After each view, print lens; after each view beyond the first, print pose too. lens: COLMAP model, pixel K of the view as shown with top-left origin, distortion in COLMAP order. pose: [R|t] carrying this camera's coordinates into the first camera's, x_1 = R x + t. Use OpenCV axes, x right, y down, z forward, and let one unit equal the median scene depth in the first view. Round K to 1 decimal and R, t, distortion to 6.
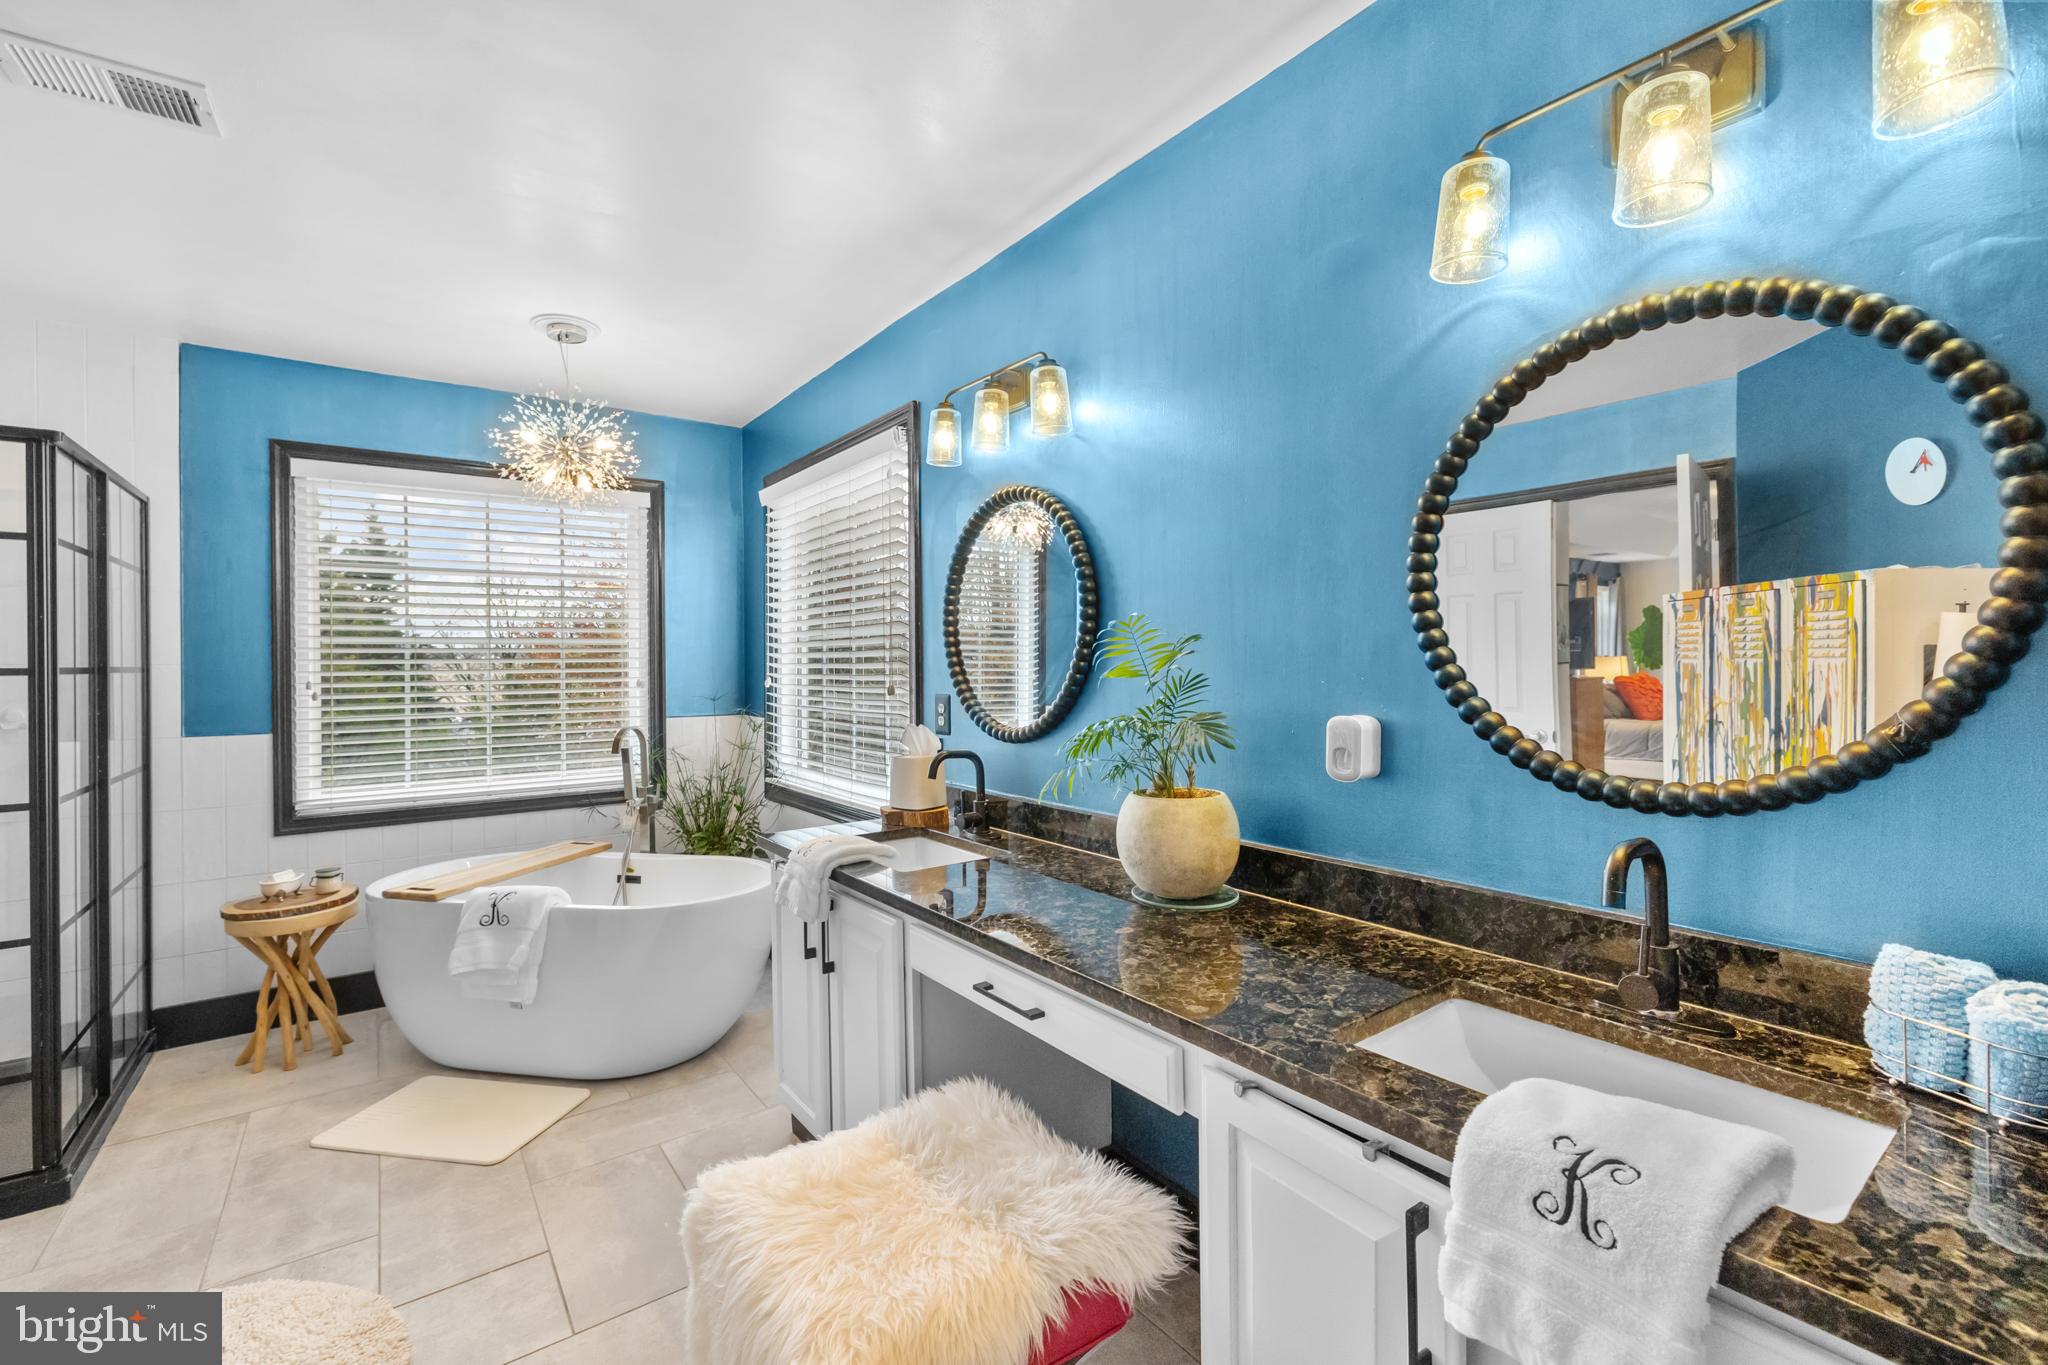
lens RADIAL K [[865.0, 0, 1017.8], [0, 865.0, 667.0], [0, 0, 1]] dist [0.000536, 0.000031]
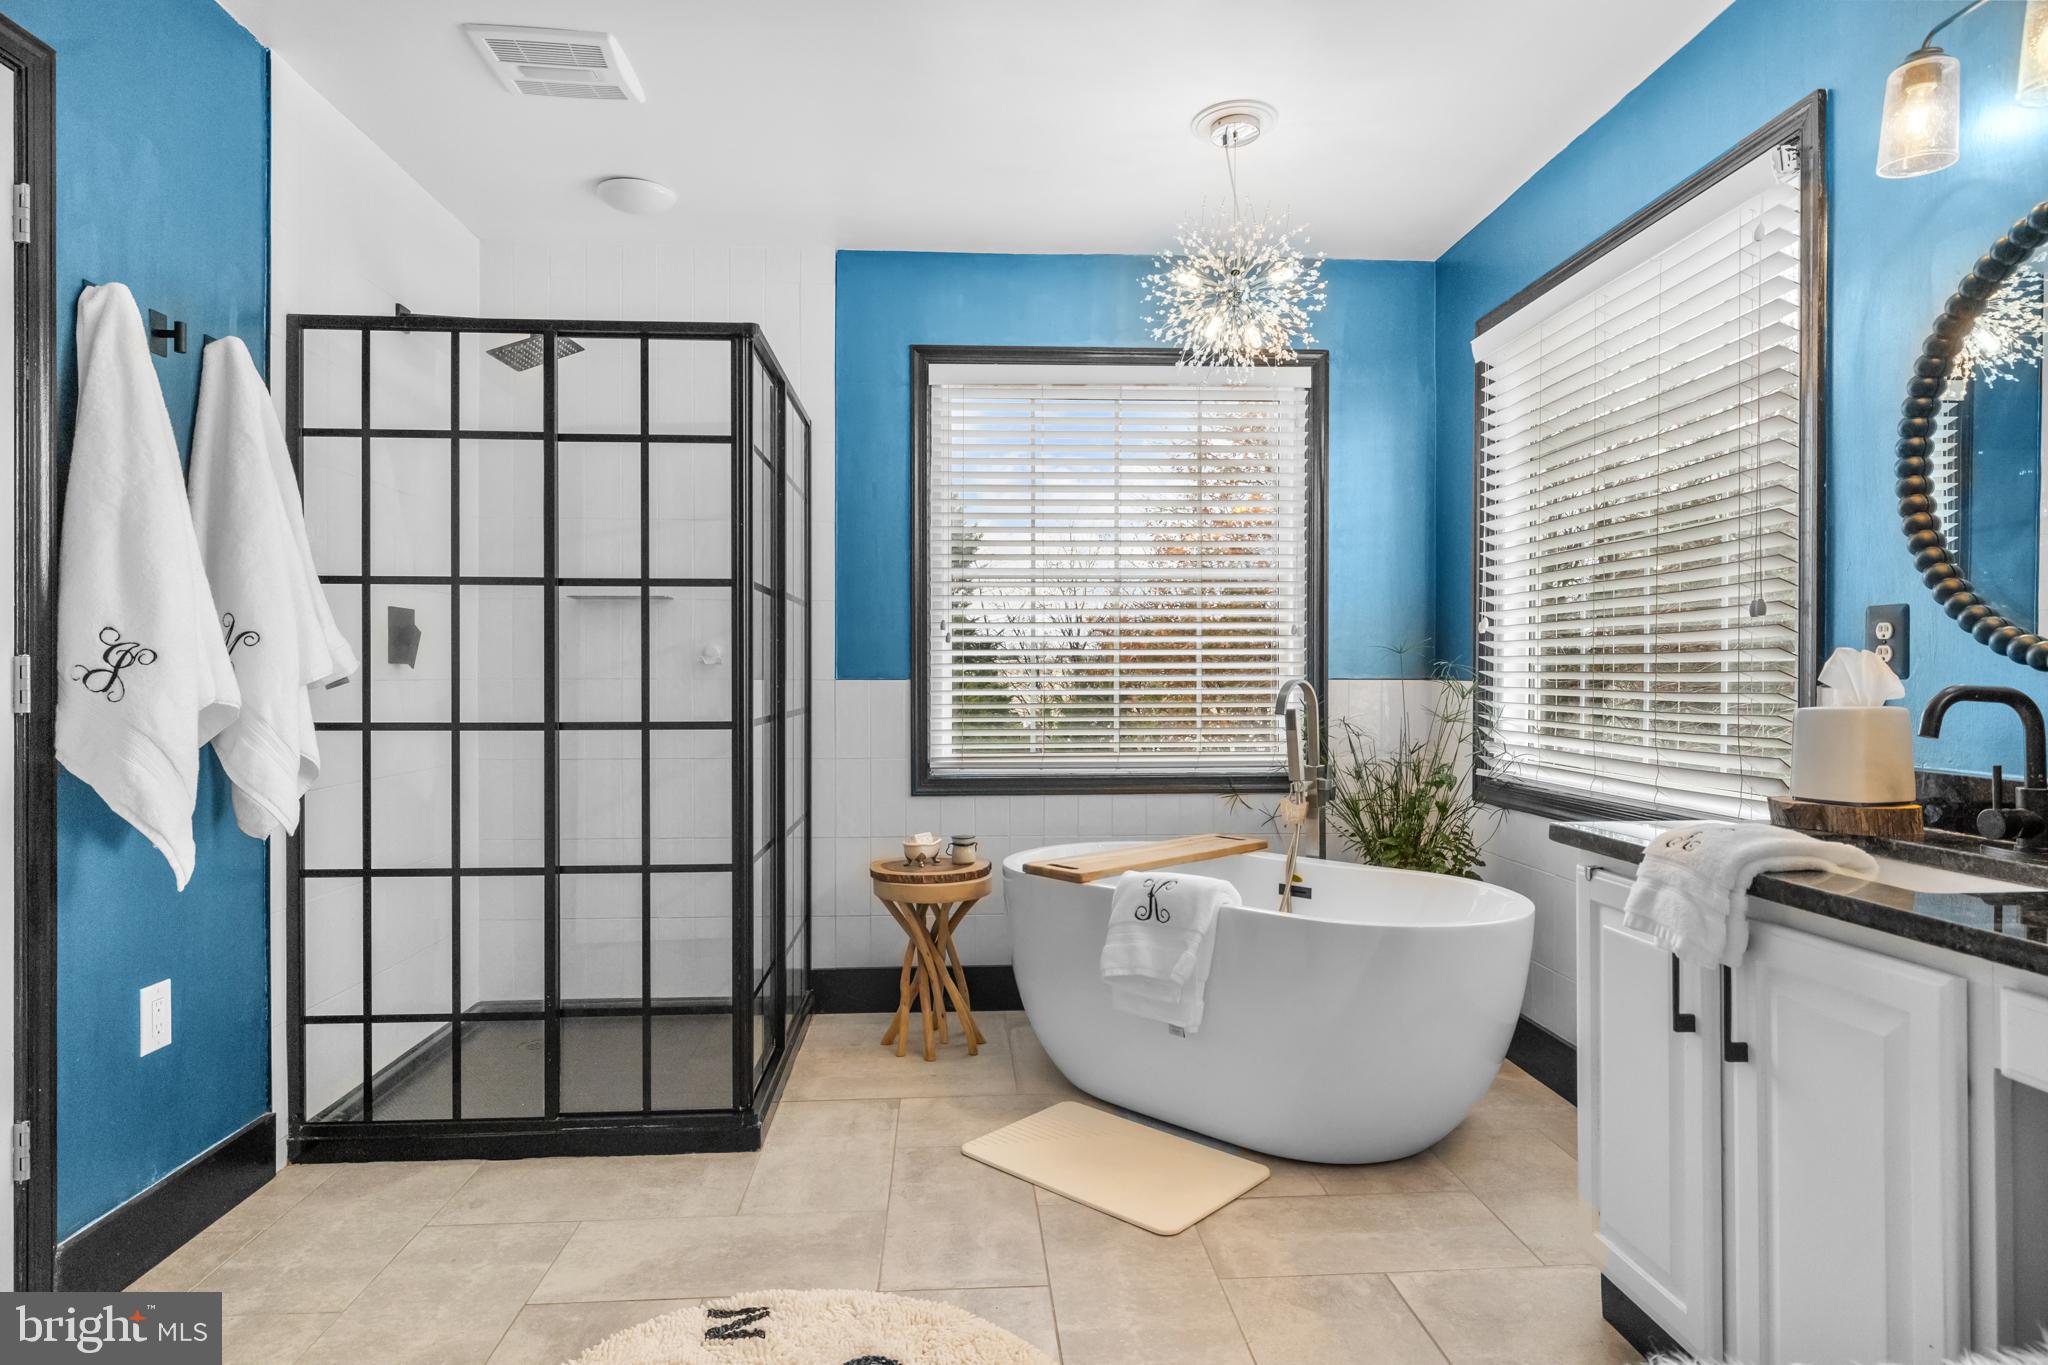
lens RADIAL K [[1141.6, 0, 1022.7], [0, 1141.6, 681.0], [0, 0, 1]] dist [0.001243, 0.001357]
pose [[0.840171, 0.011415, -0.542202, -0.149610], [-0.006974, 0.999923, 0.010245, 0.073899], [0.542277, -0.004826, 0.840186, 0.093054]]
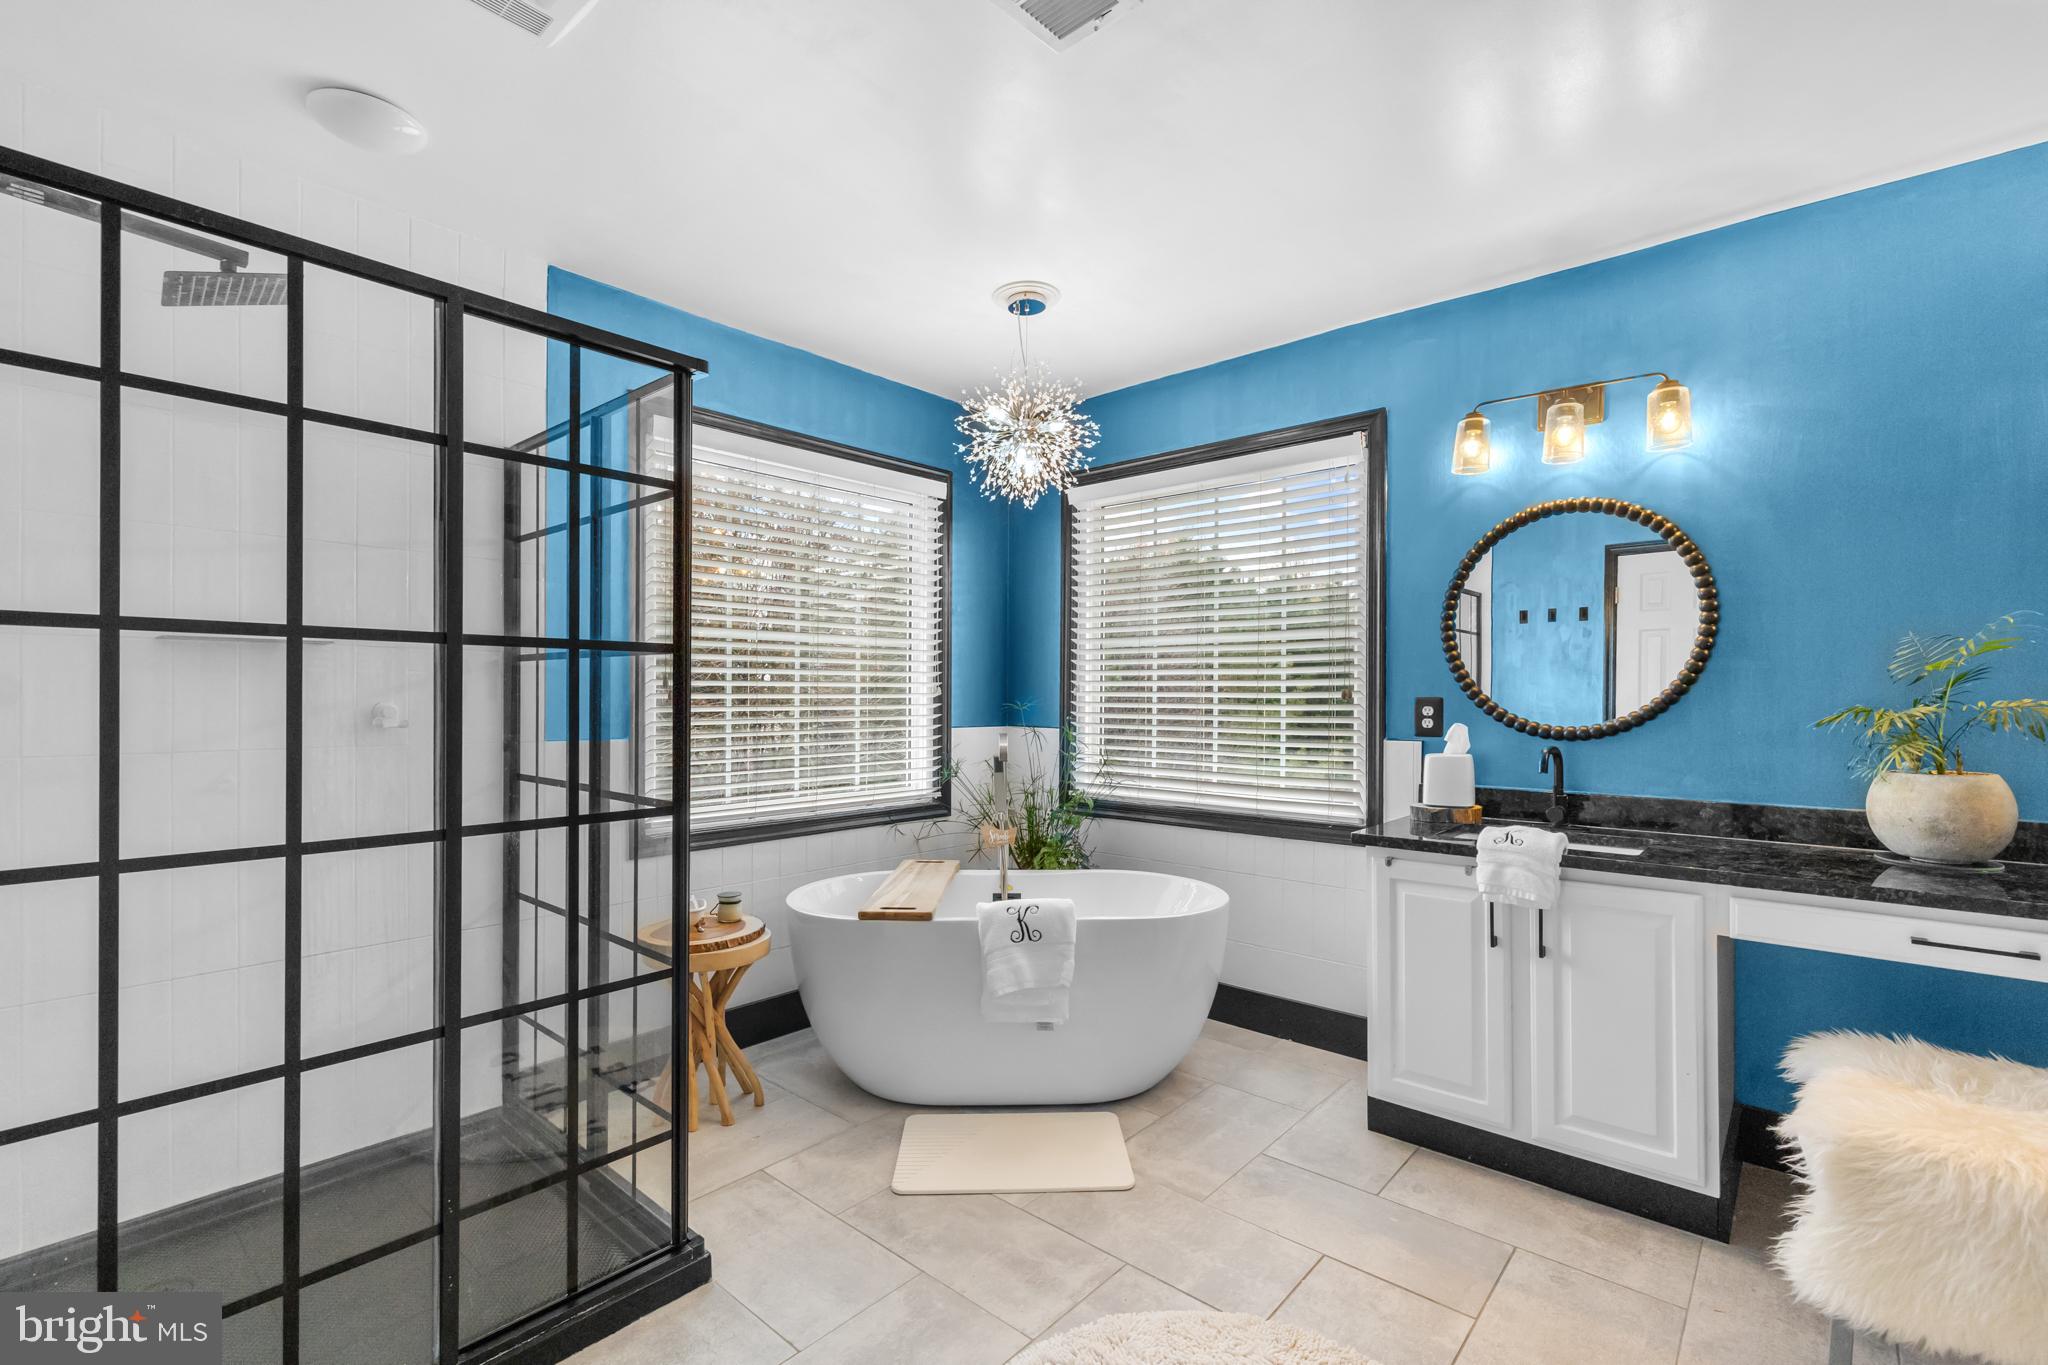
lens RADIAL K [[897.5, 0, 1032.1], [0, 897.5, 699.9], [0, 0, 1]] dist [0.001710, 0.000146]
pose [[0.977044, 0.010882, 0.212759, -0.748074], [-0.011213, 0.999937, 0.000351, 0.038512], [-0.212741, -0.002729, 0.977105, 0.061598]]
